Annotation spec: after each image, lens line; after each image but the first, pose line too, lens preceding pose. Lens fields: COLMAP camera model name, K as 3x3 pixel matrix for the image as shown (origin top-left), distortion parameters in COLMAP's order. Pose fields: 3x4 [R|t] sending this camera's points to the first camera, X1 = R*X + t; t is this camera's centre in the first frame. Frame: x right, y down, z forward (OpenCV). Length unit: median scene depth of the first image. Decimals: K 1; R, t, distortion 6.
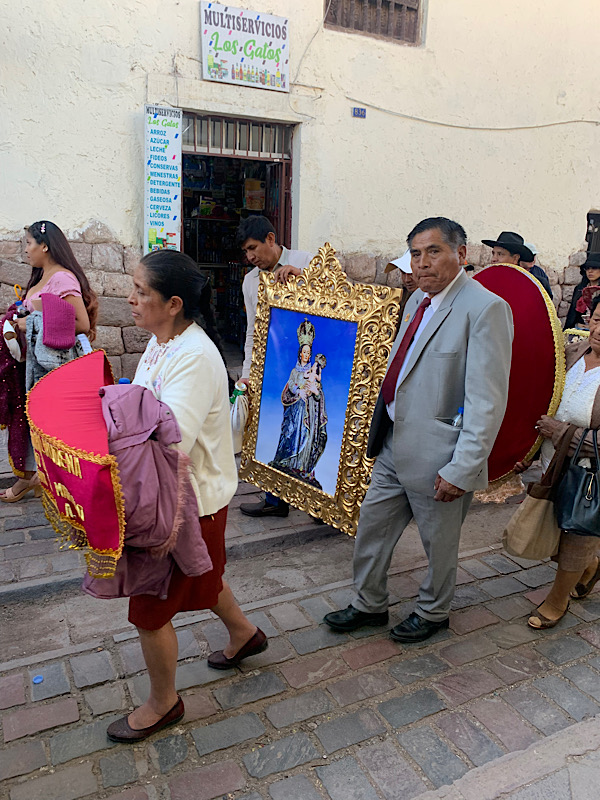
lens RADIAL K [[618.4, 0, 303.2], [0, 618.4, 399.9], [0, 0, 1]] dist [0.000397, 0.002422]
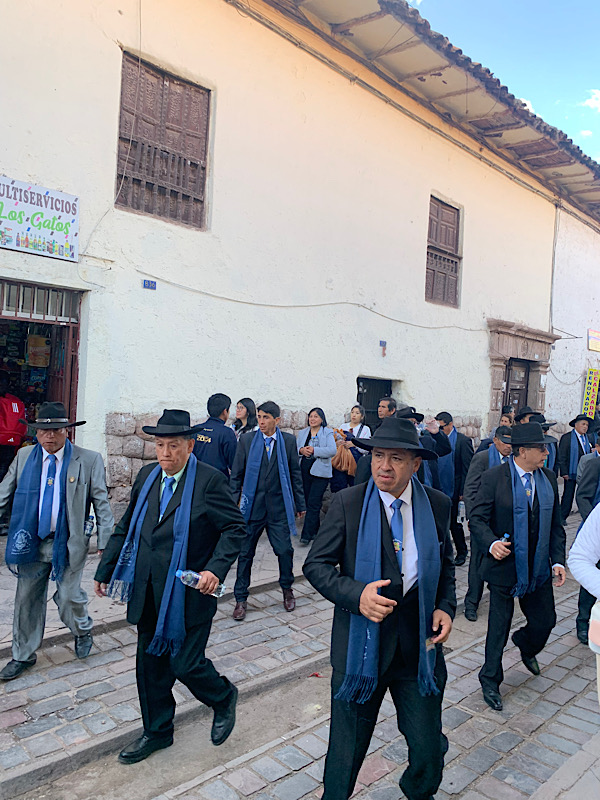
lens RADIAL K [[619.0, 0, 309.3], [0, 619.0, 397.7], [0, 0, 1]] dist [0.009031, -0.007953]
pose [[0.945321, 0.018269, 0.325630, 0.009287], [0.052915, 0.976610, -0.208405, -0.047533], [-0.321821, 0.214241, 0.922243, -0.016034]]
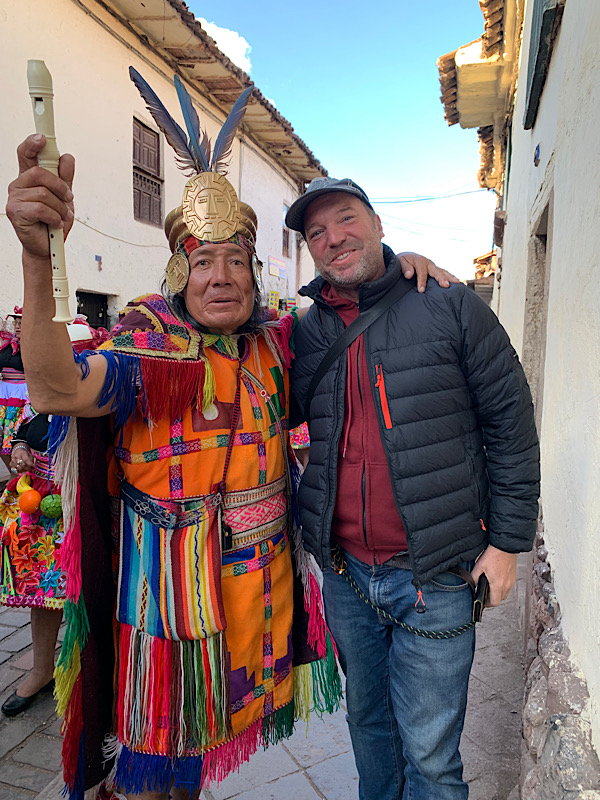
lens RADIAL K [[619.0, 0, 309.3], [0, 619.0, 397.7], [0, 0, 1]] dist [0.009031, -0.007953]
pose [[0.673583, -0.083131, 0.734422, -0.169024], [0.170558, 0.984319, -0.045012, 0.035644], [-0.719163, 0.155581, 0.677199, -0.117154]]
